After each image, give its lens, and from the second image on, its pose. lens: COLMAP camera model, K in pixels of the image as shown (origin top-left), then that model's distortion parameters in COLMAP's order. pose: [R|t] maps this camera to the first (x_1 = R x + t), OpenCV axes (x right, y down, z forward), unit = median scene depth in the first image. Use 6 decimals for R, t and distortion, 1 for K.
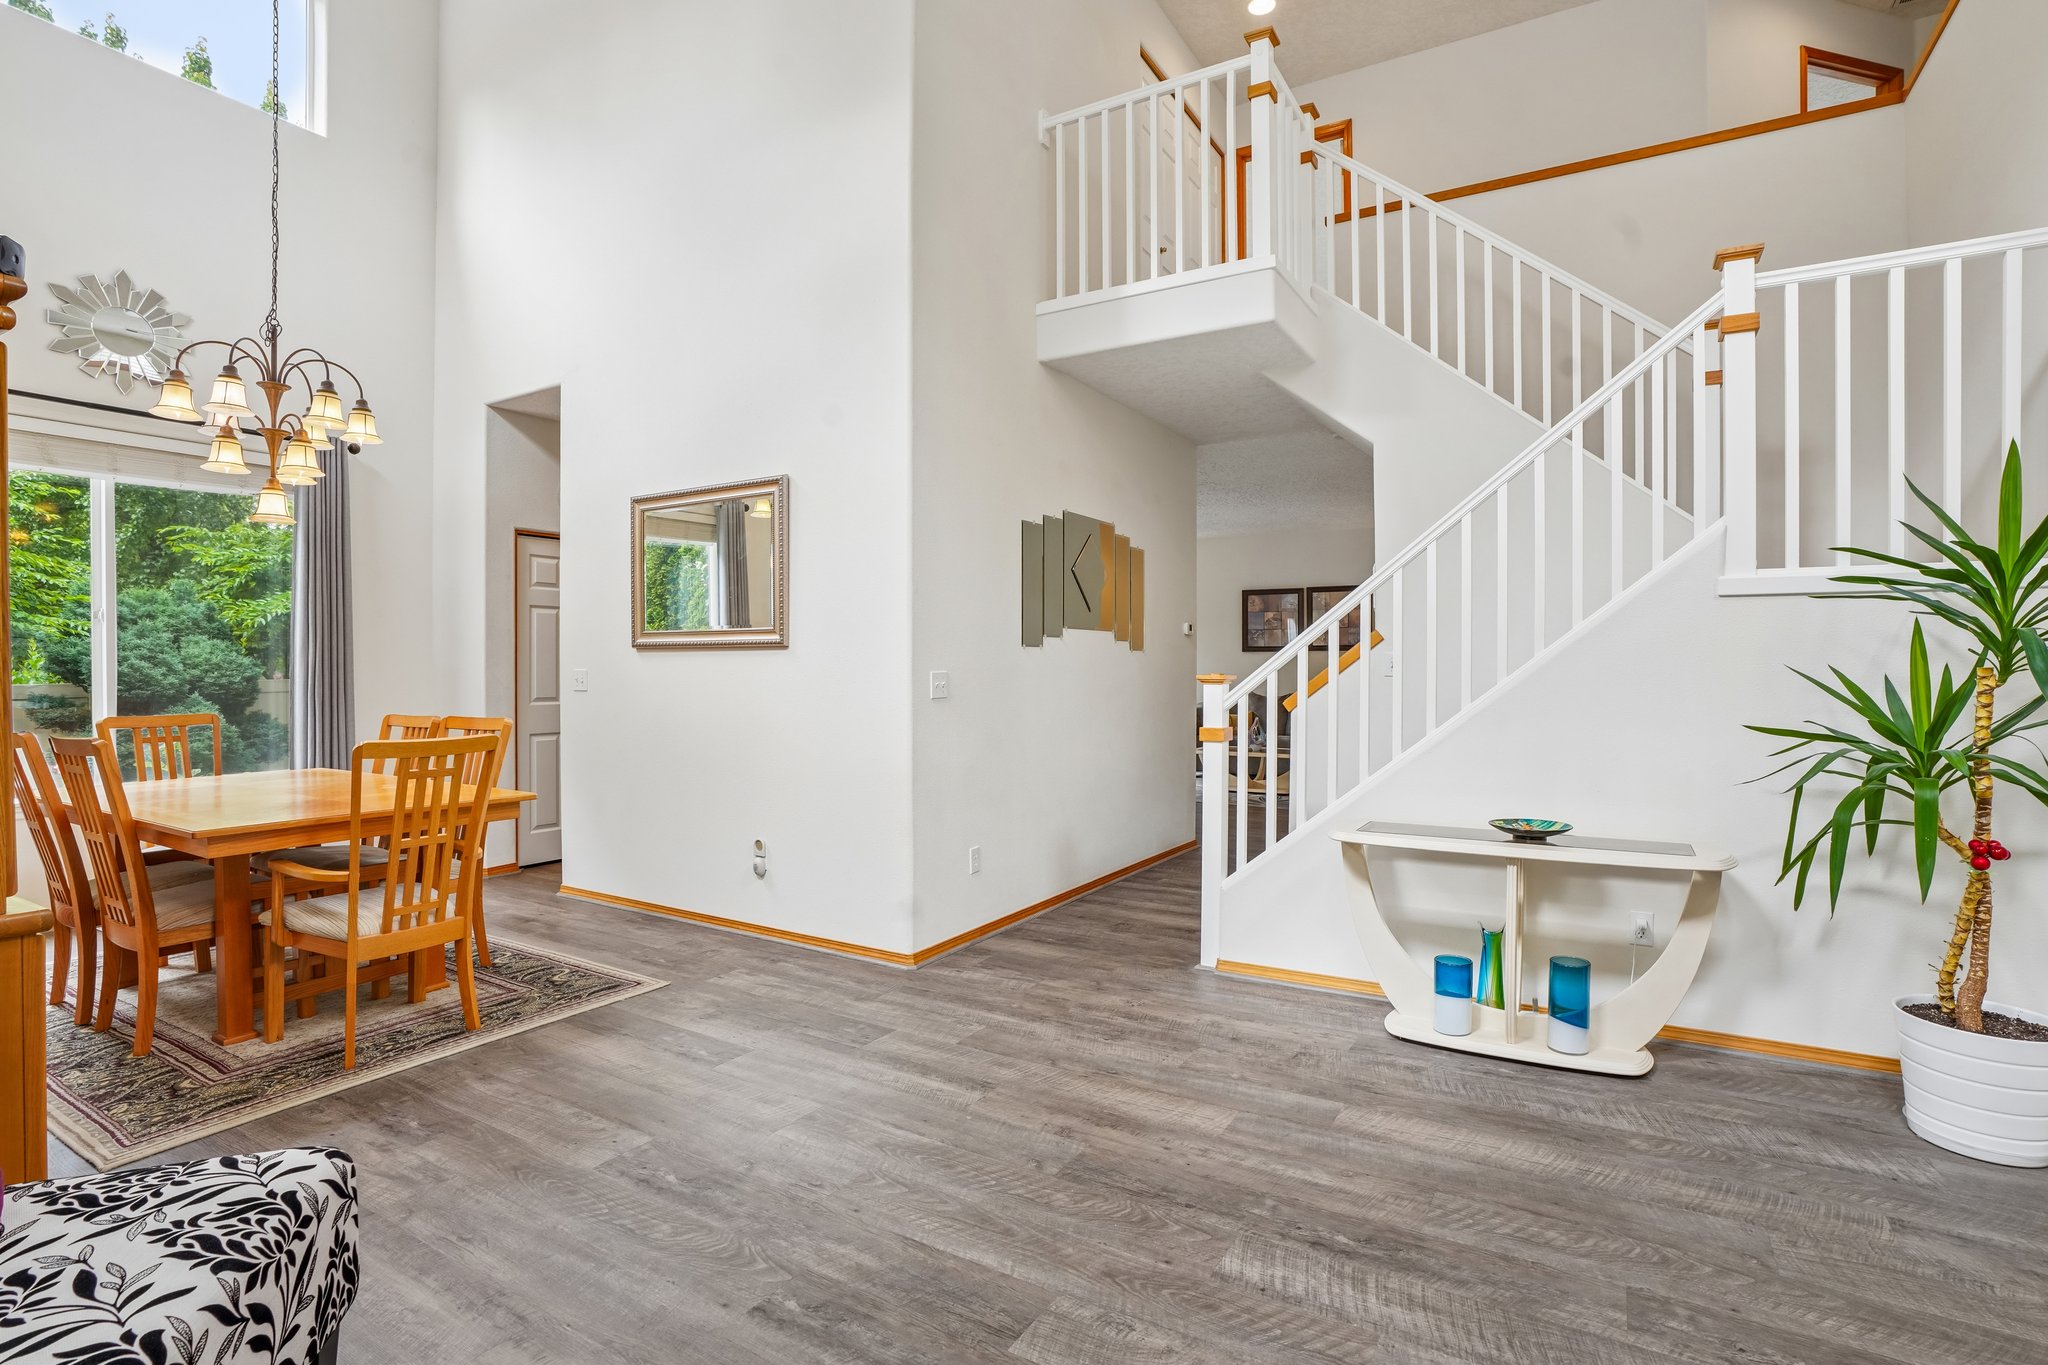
lens RADIAL K [[985.9, 0, 1037.7], [0, 985.9, 669.8], [0, 0, 1]] dist [-0.070270, 0.027719]
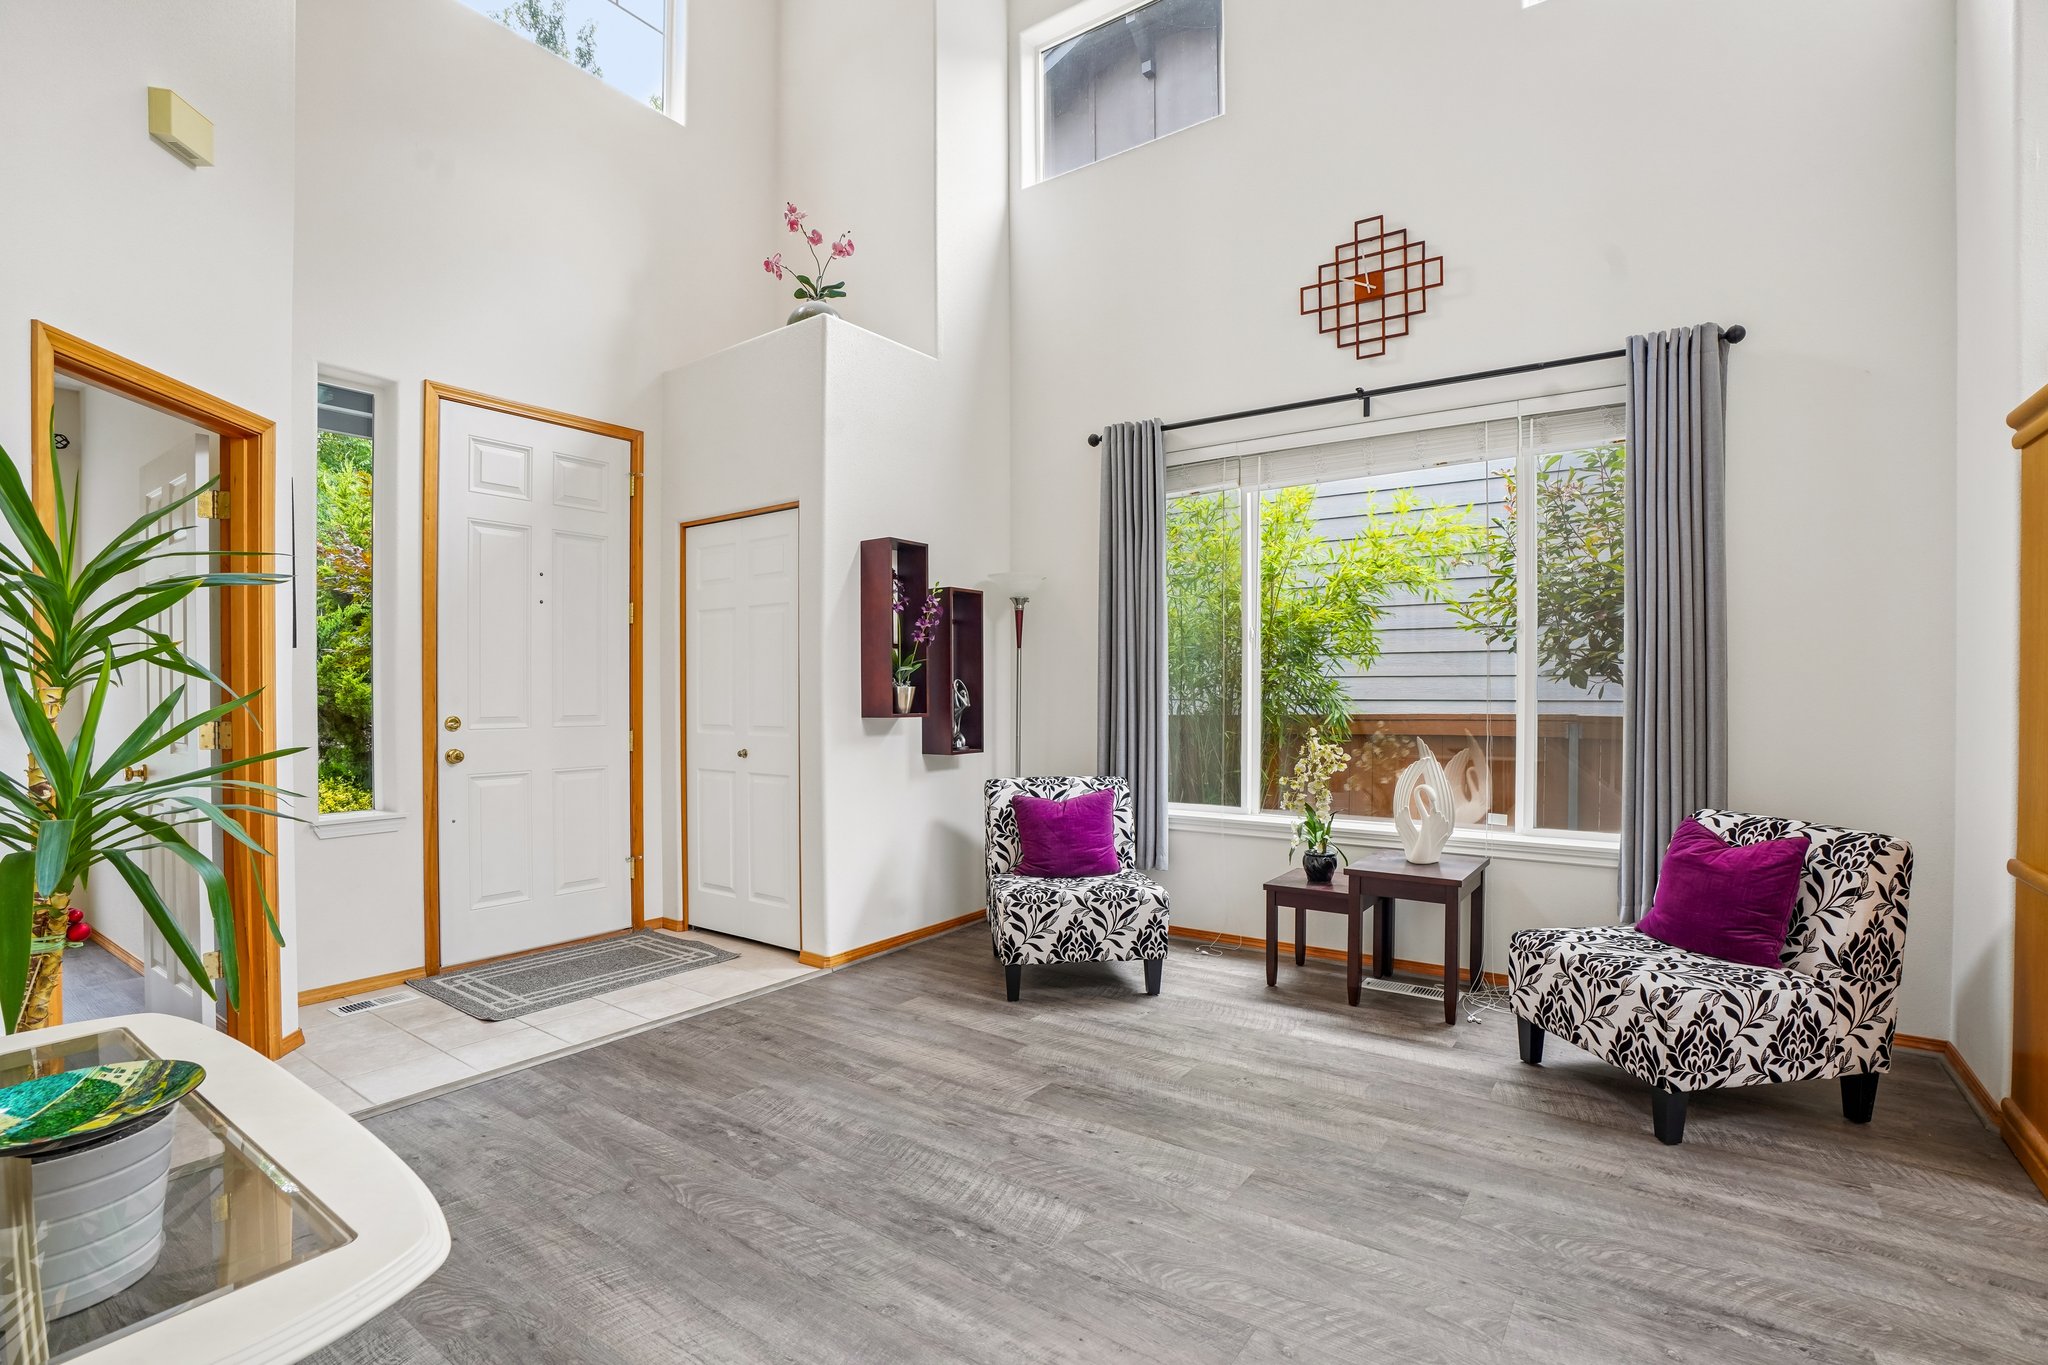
lens RADIAL K [[955.9, 0, 1030.2], [0, 955.9, 693.7], [0, 0, 1]] dist [-0.068822, 0.025846]
pose [[-0.997041, 0.001609, 0.076855, 0.110457], [0.002657, 0.999905, 0.013529, -0.006191], [-0.076826, 0.013693, -0.996950, 1.377477]]
